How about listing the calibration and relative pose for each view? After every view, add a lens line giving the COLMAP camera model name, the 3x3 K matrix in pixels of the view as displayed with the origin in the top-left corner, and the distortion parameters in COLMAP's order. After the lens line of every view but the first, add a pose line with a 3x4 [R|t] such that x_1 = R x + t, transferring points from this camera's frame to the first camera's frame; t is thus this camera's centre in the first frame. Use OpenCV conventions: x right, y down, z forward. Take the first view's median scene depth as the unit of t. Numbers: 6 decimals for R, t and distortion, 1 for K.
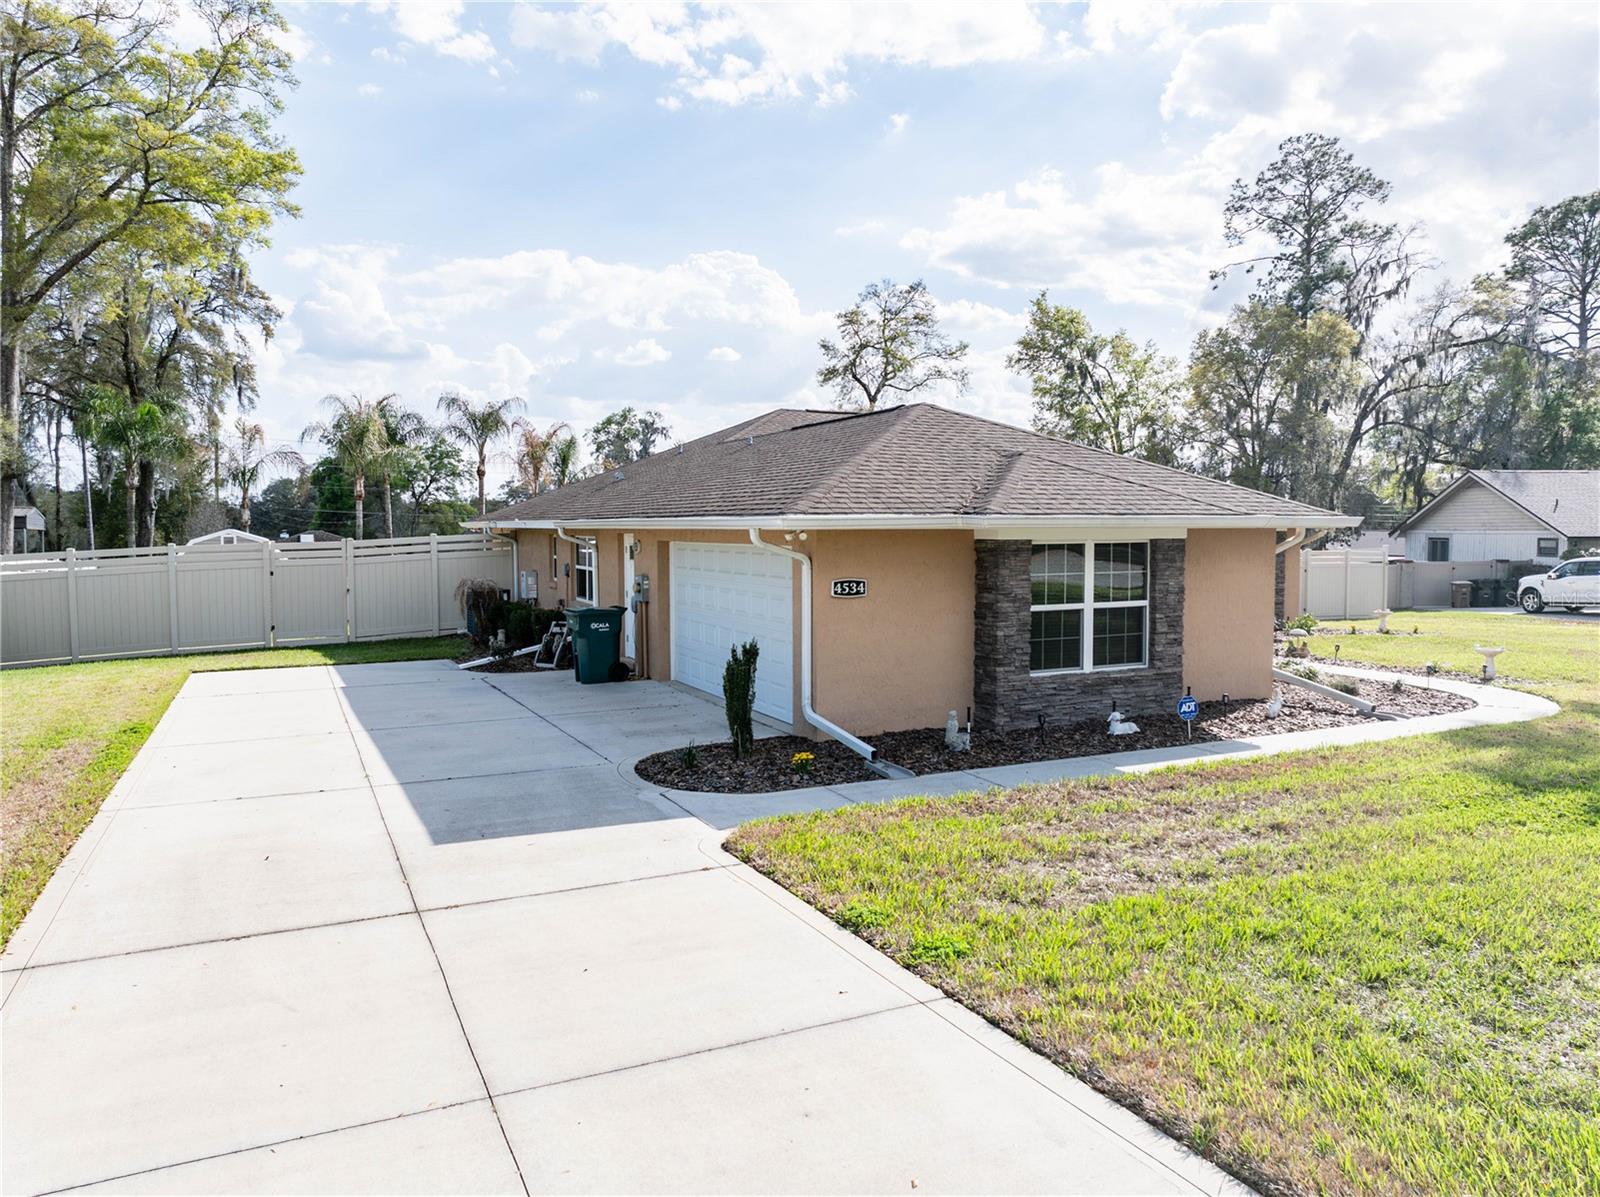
lens RADIAL K [[1113.6, 0, 804.5], [0, 1113.6, 598.1], [0, 0, 1]] dist [-0.039418, 0.023377]
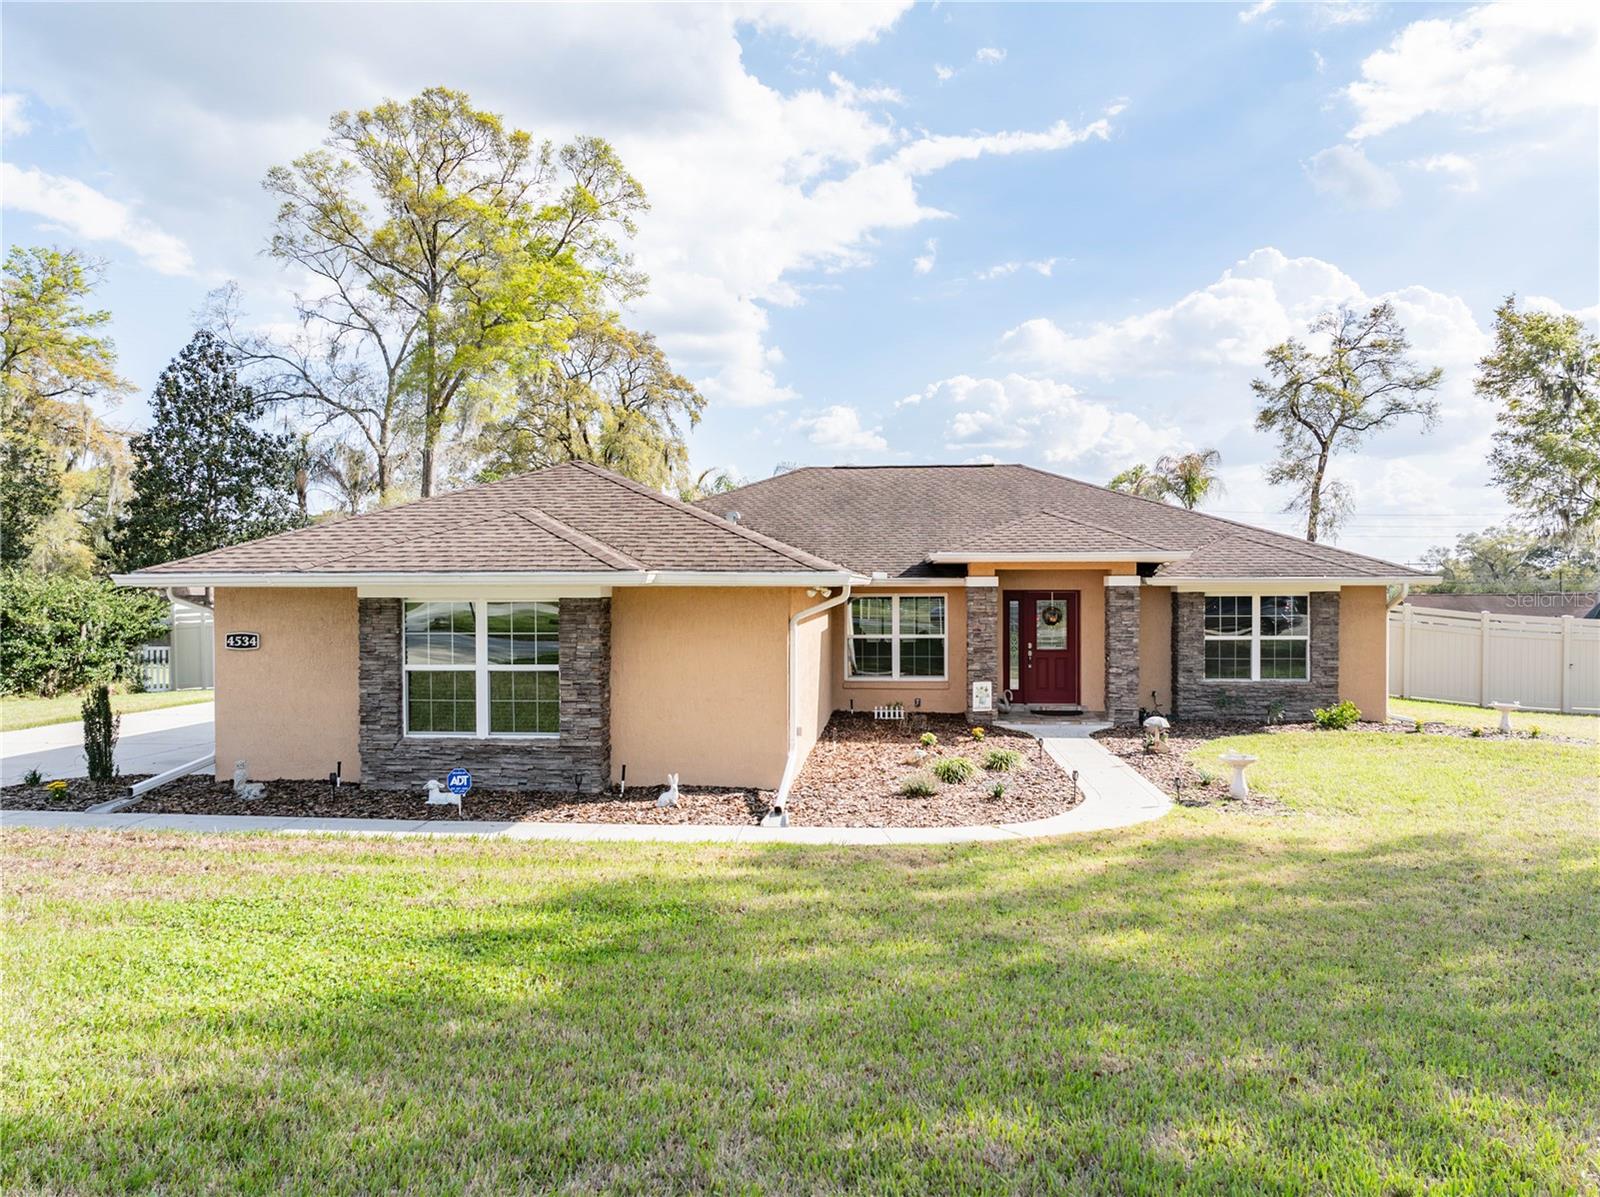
lens RADIAL K [[1113.6, 0, 804.5], [0, 1113.6, 598.1], [0, 0, 1]] dist [-0.039418, 0.023377]
pose [[0.861811, 0.004853, -0.507206, 0.334919], [-0.032555, 0.998422, -0.045762, -0.006201], [0.506184, 0.055950, 0.860609, 0.110059]]
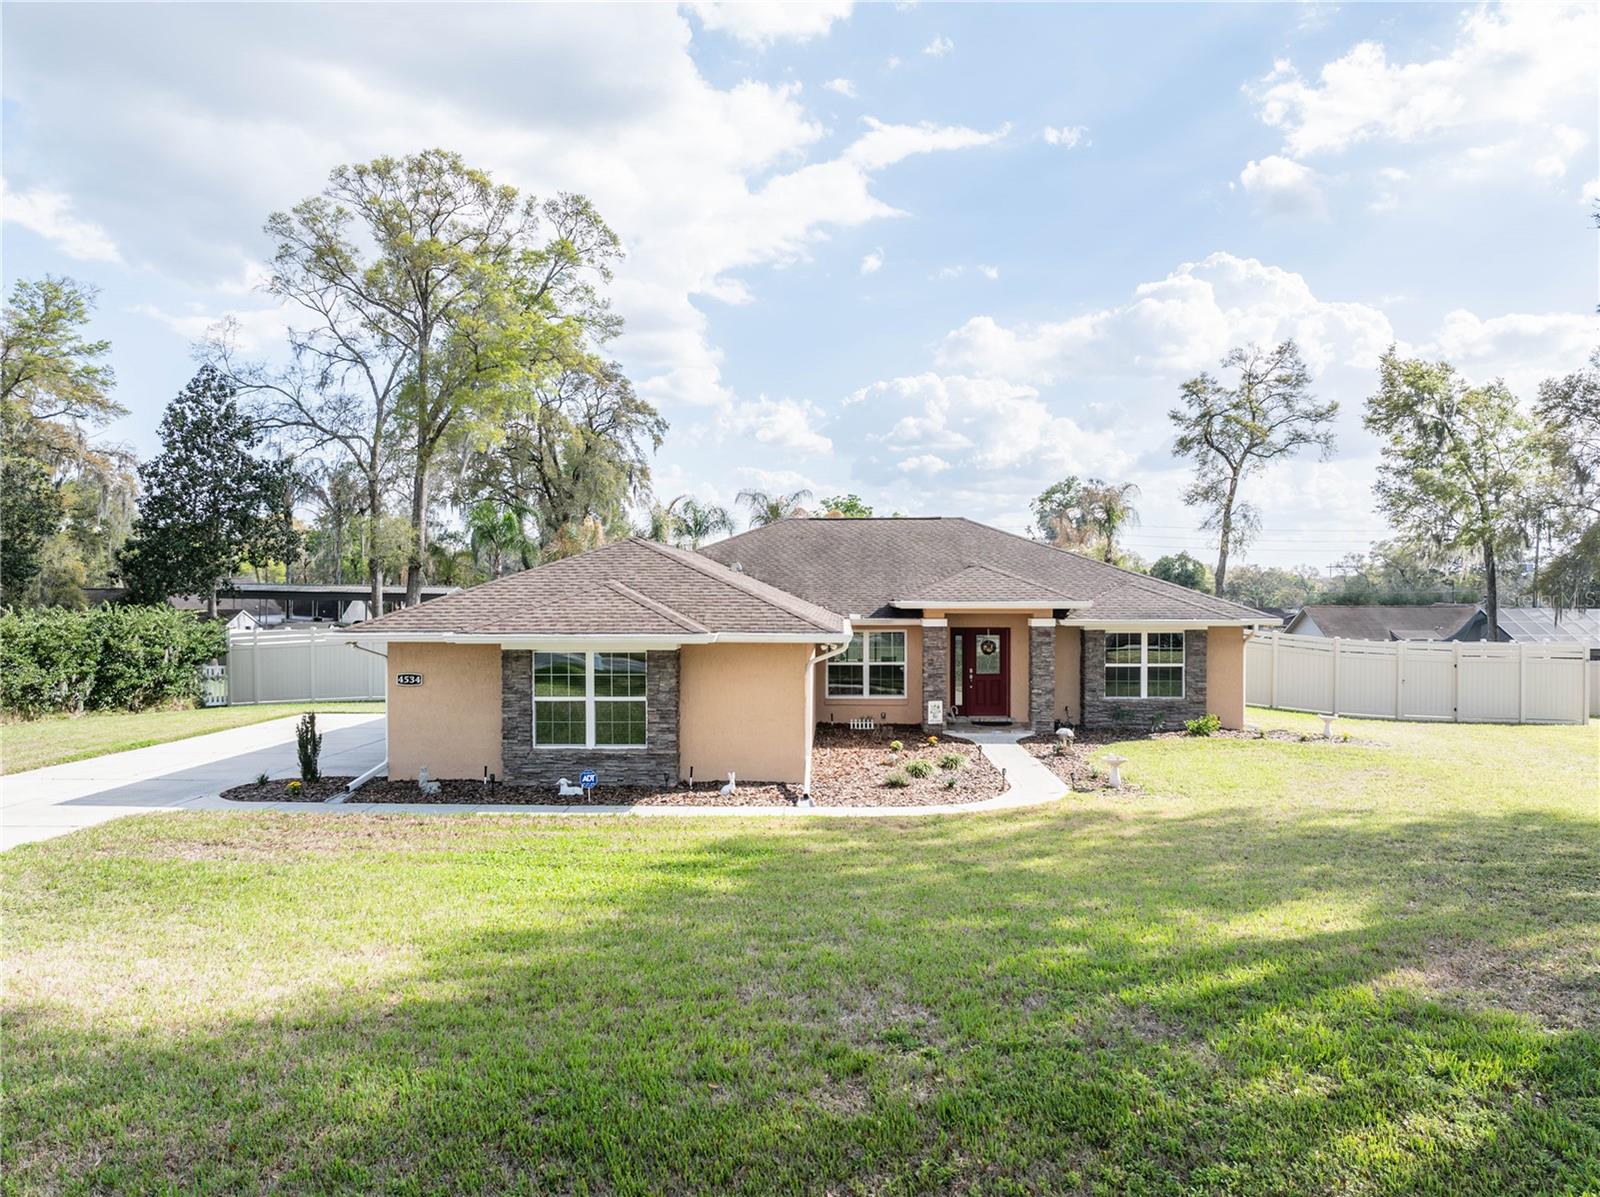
lens RADIAL K [[1113.6, 0, 804.5], [0, 1113.6, 598.1], [0, 0, 1]] dist [-0.039418, 0.023377]
pose [[0.888536, 0.006161, -0.458766, 0.379148], [-0.031250, 0.998400, -0.047116, -0.020480], [0.457742, 0.056201, 0.887307, -0.028150]]
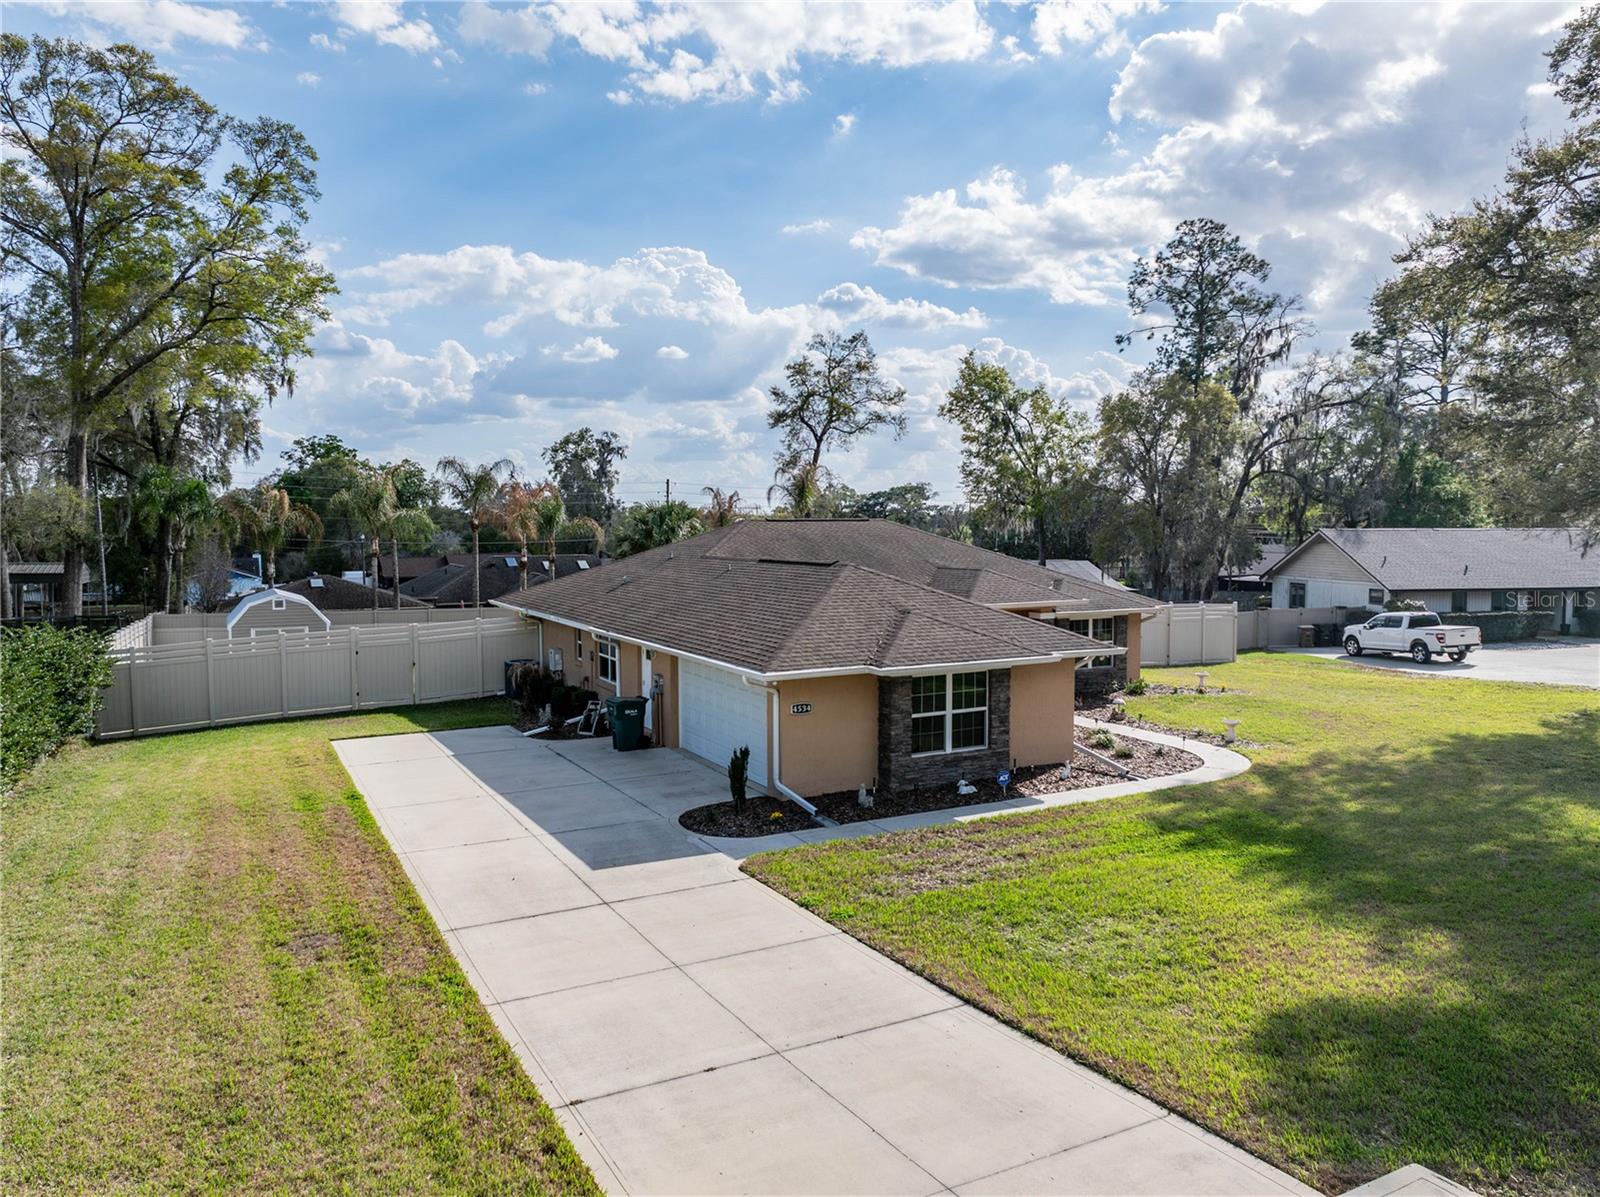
lens RADIAL K [[1113.6, 0, 804.5], [0, 1113.6, 598.1], [0, 0, 1]] dist [-0.039418, 0.023377]
pose [[0.998910, -0.003305, 0.046561, -0.010313], [0.003207, 0.999993, 0.002166, -0.056470], [-0.046568, -0.002014, 0.998913, -0.210948]]
